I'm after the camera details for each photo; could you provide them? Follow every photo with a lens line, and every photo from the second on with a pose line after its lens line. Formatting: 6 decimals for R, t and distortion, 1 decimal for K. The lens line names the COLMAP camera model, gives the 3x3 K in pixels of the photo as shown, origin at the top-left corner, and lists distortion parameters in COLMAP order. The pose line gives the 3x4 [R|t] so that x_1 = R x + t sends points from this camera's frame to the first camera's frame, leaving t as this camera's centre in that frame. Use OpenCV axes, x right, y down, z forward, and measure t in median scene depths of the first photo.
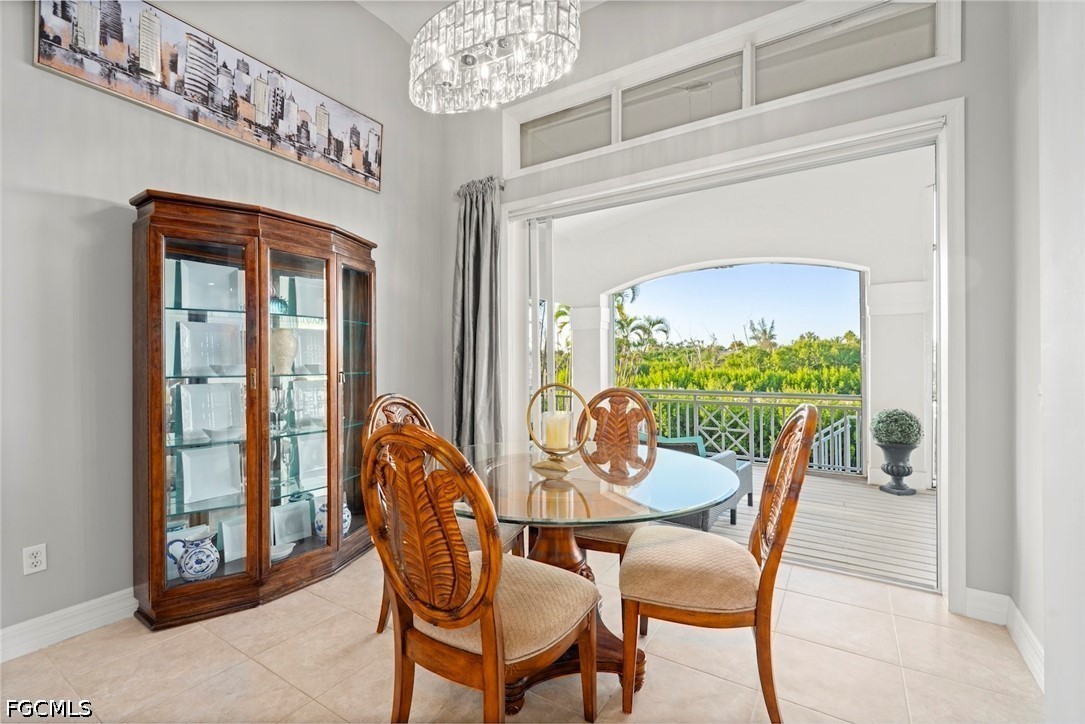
lens RADIAL K [[476.3, 0, 542.5], [0, 476.3, 362.0], [0, 0, 1]] dist [0.000686, 0.000442]
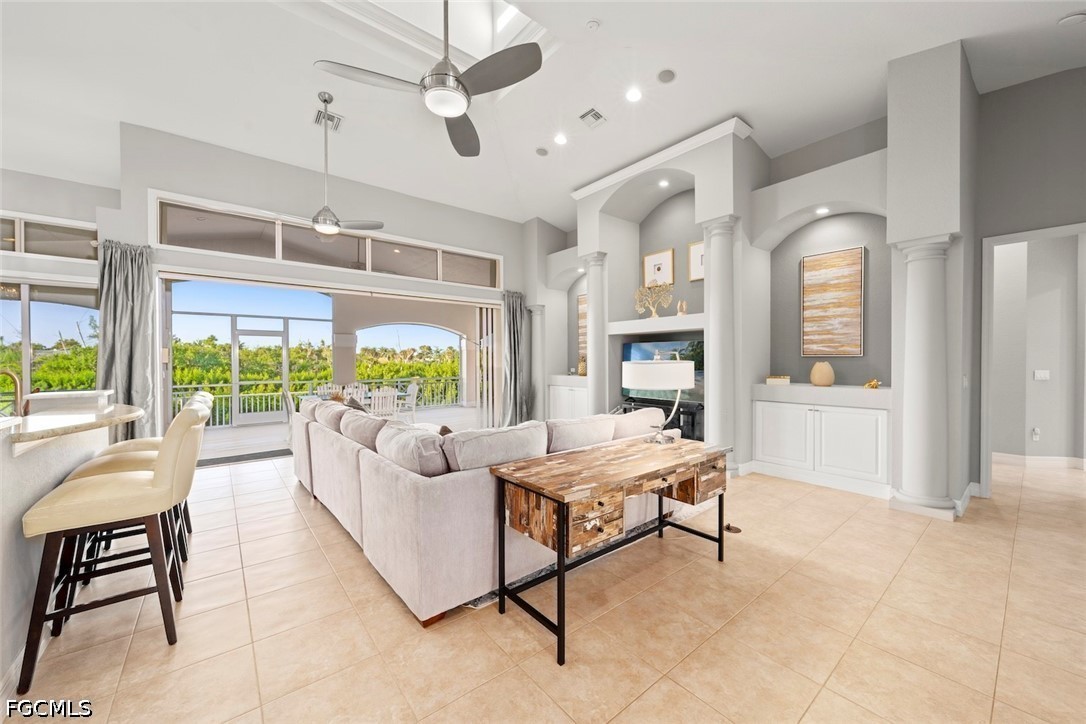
lens RADIAL K [[395.4, 0, 545.9], [0, 395.4, 356.4], [0, 0, 1]] dist [0.001132, 0.000130]
pose [[0.301237, 0.014853, 0.953433, -0.454602], [0.002249, 0.999865, -0.016287, -0.032931], [-0.953547, 0.007050, 0.301163, -1.565673]]
